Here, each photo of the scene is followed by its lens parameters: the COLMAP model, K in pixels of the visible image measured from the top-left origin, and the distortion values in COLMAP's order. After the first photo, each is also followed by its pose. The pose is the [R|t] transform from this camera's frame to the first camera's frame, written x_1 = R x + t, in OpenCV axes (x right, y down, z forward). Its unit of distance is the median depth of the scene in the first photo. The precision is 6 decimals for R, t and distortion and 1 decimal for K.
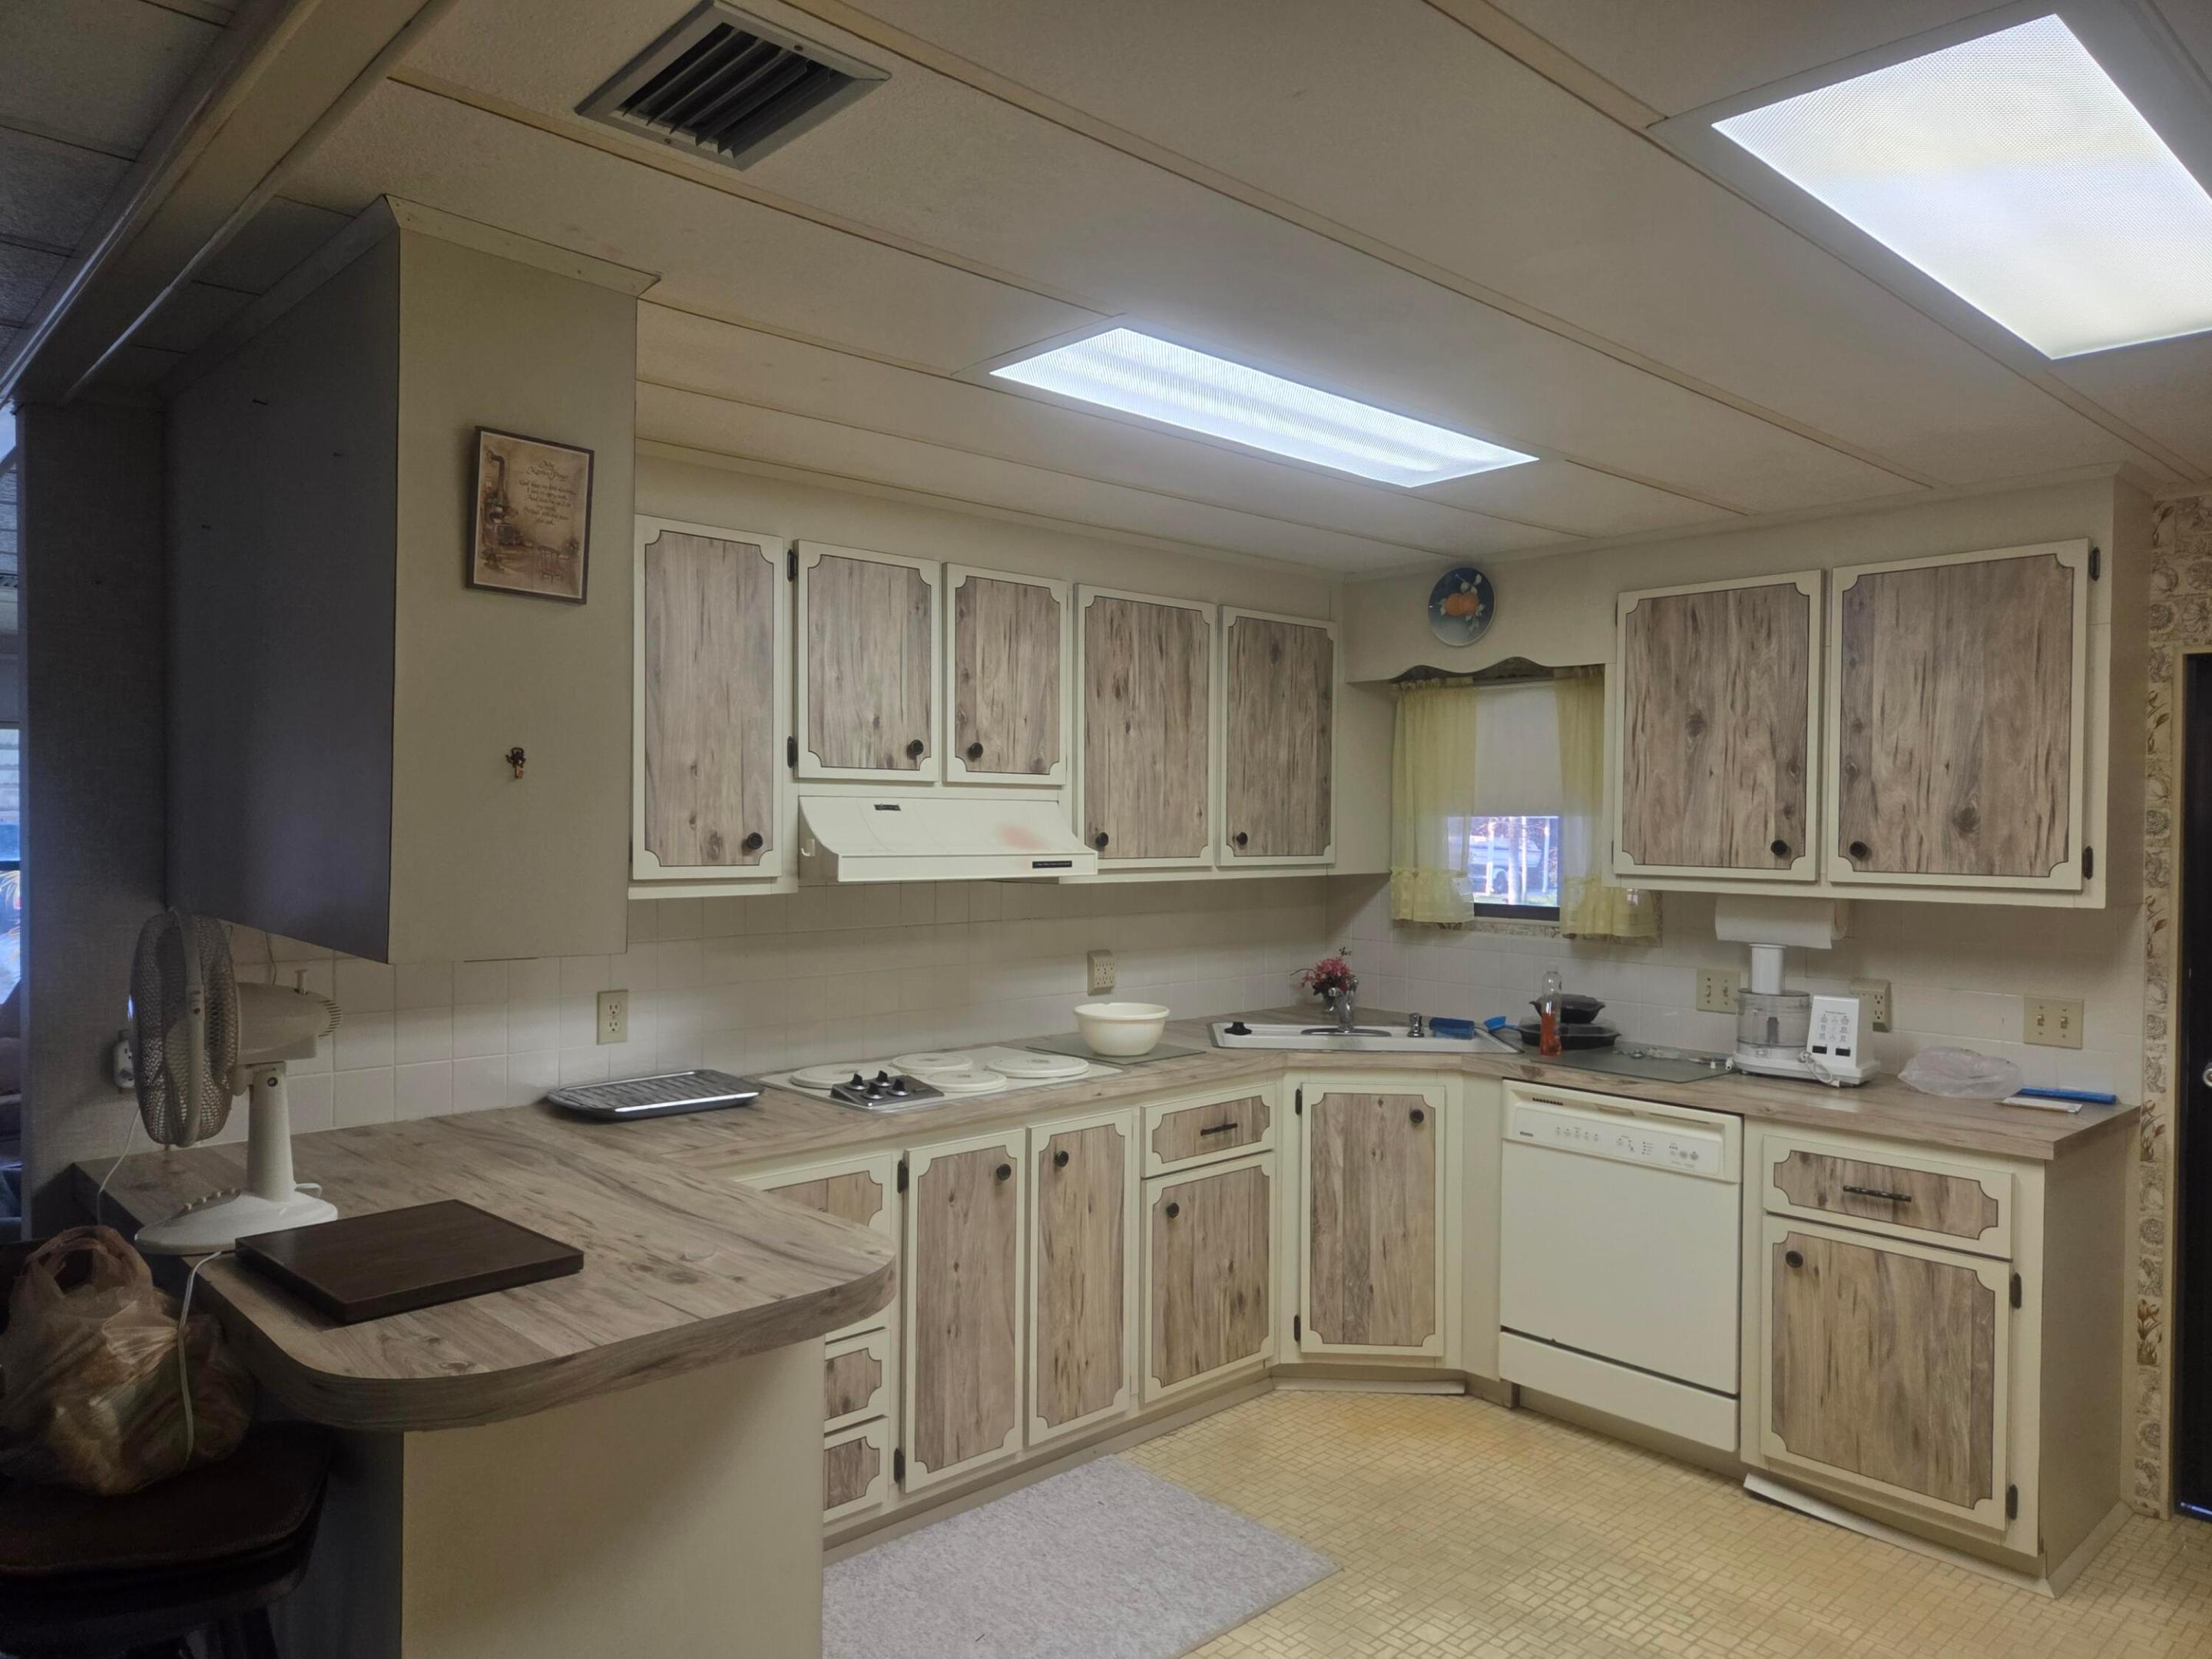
lens RADIAL K [[1496.6, 0, 1093.4], [0, 1496.6, 837.0], [0, 0, 1]] dist [0.070079, -0.059398]
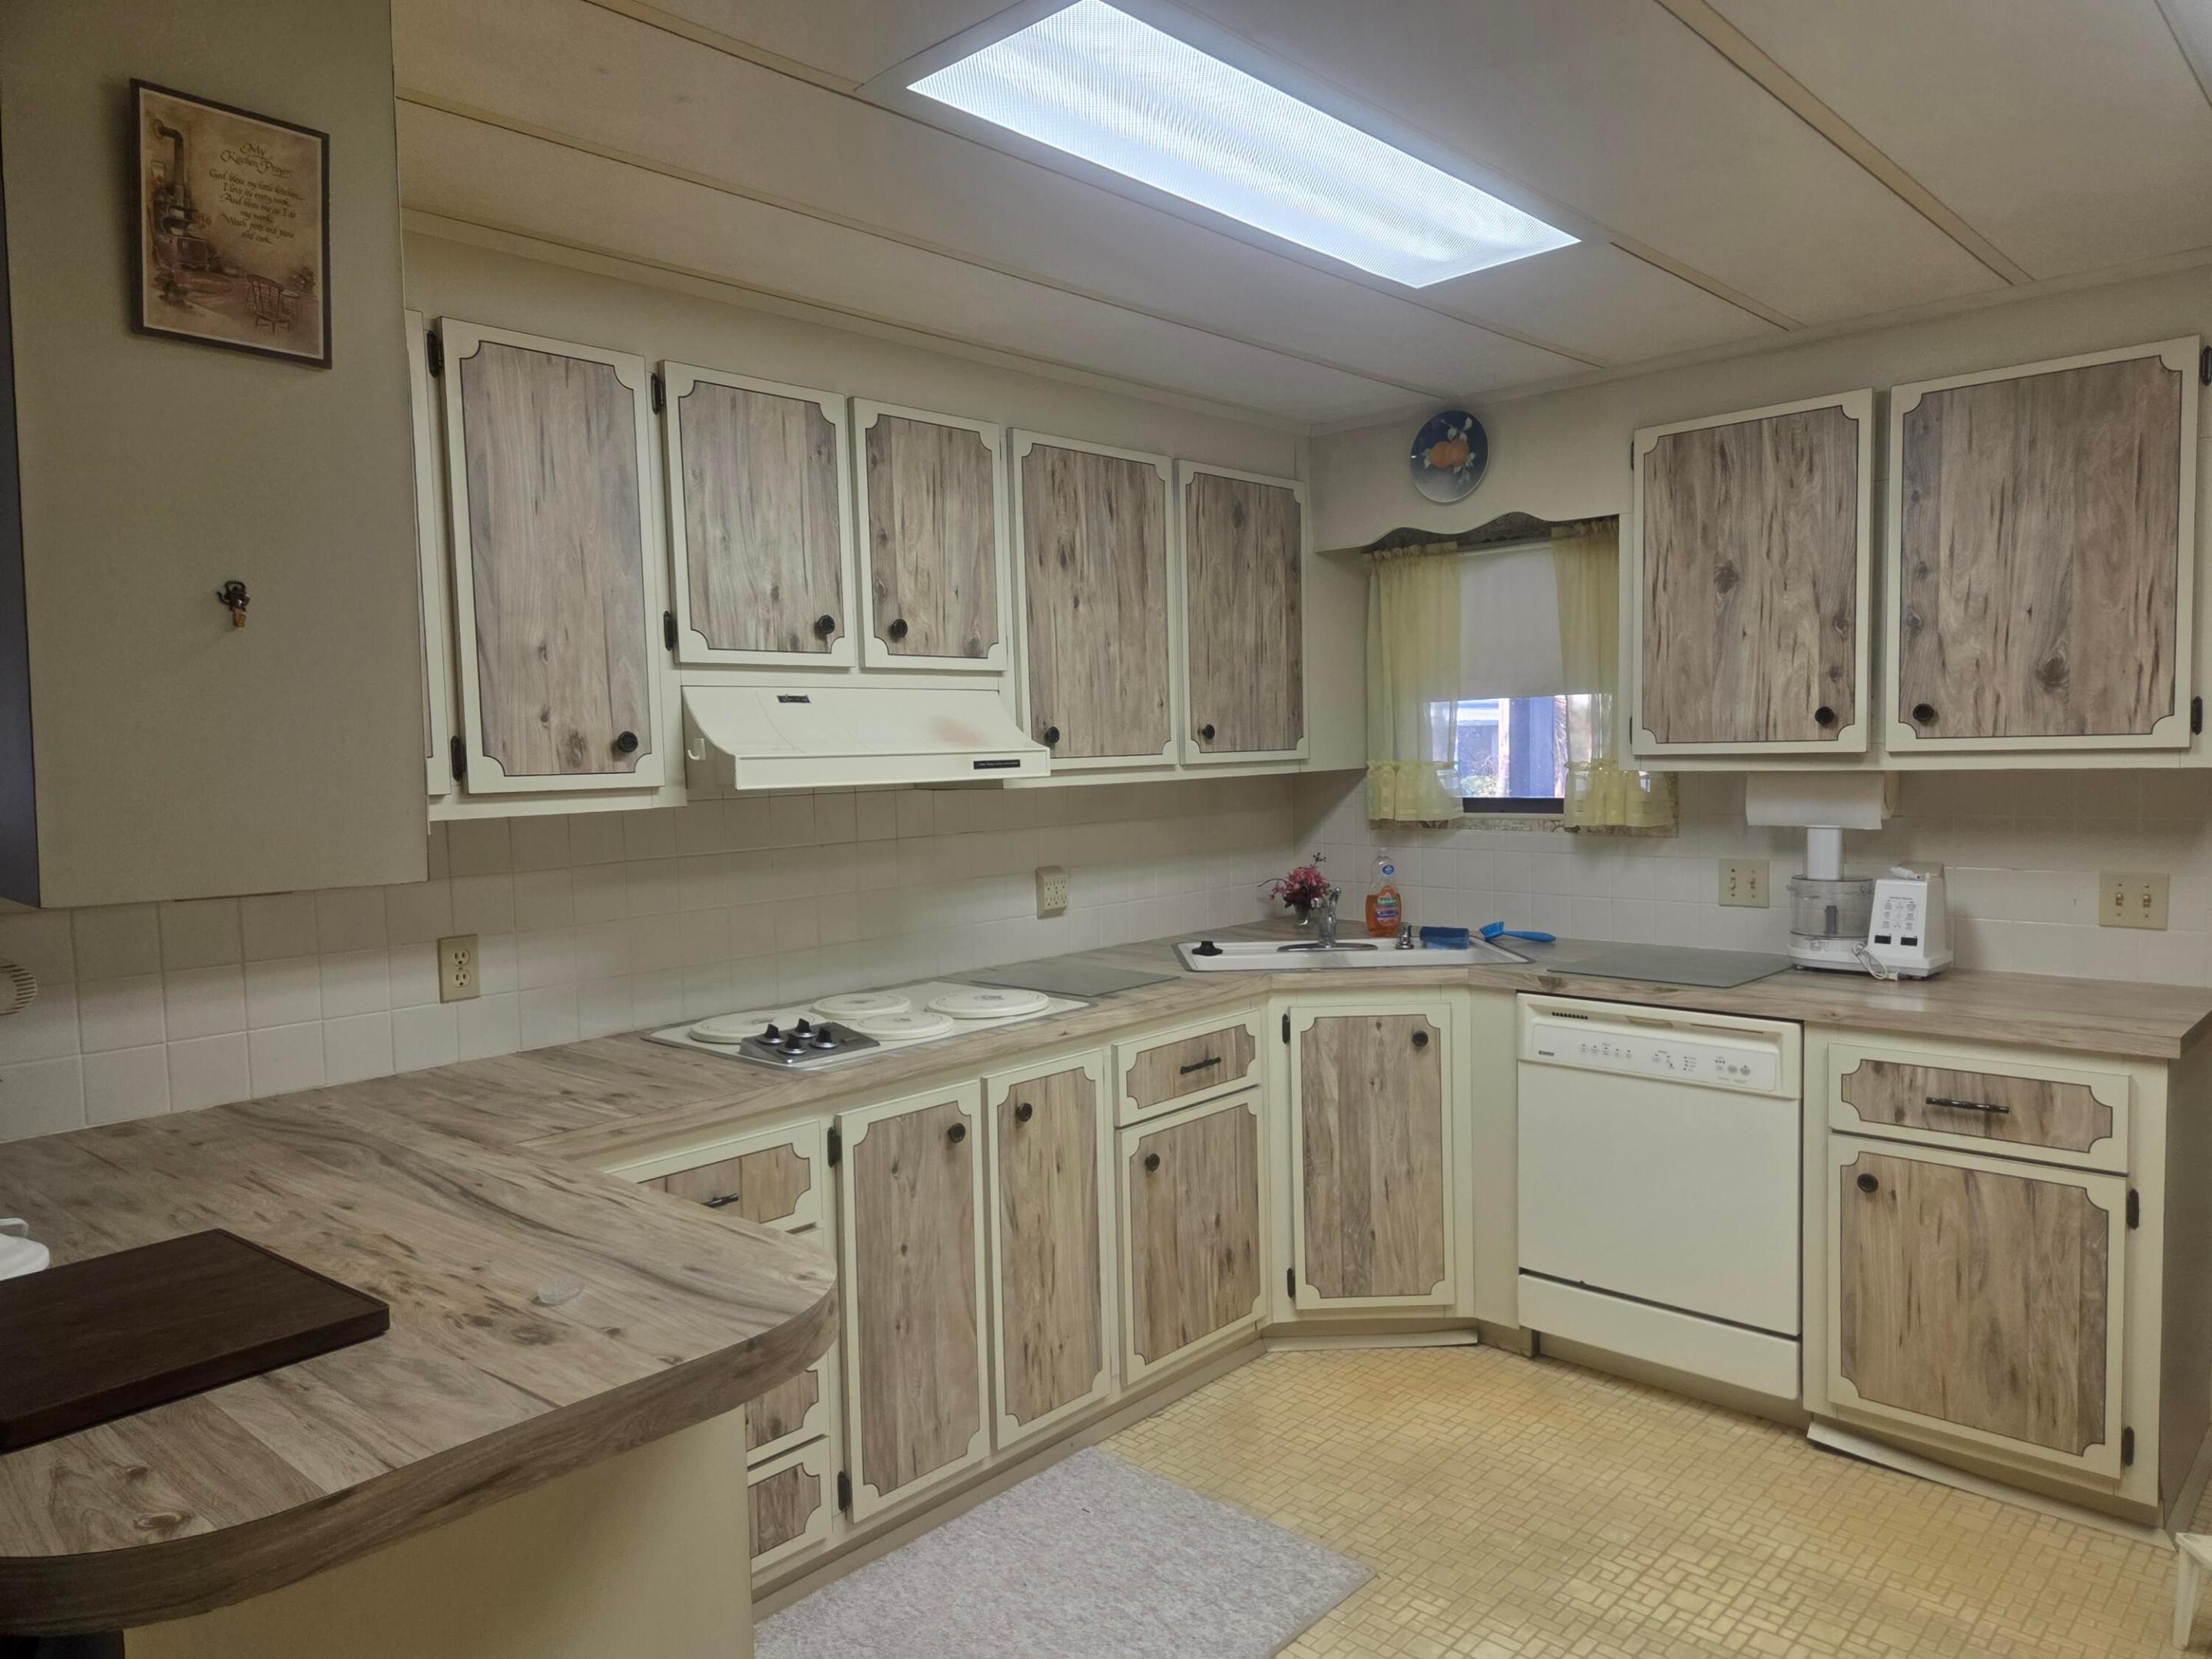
lens RADIAL K [[1496.6, 0, 1114.0], [0, 1496.6, 837.8], [0, 0, 1]] dist [0.070079, -0.059398]
pose [[0.996617, -0.037682, 0.073036, -0.027084], [0.033878, 0.998038, 0.052651, 0.019272], [-0.074877, -0.049999, 0.995939, 0.172812]]
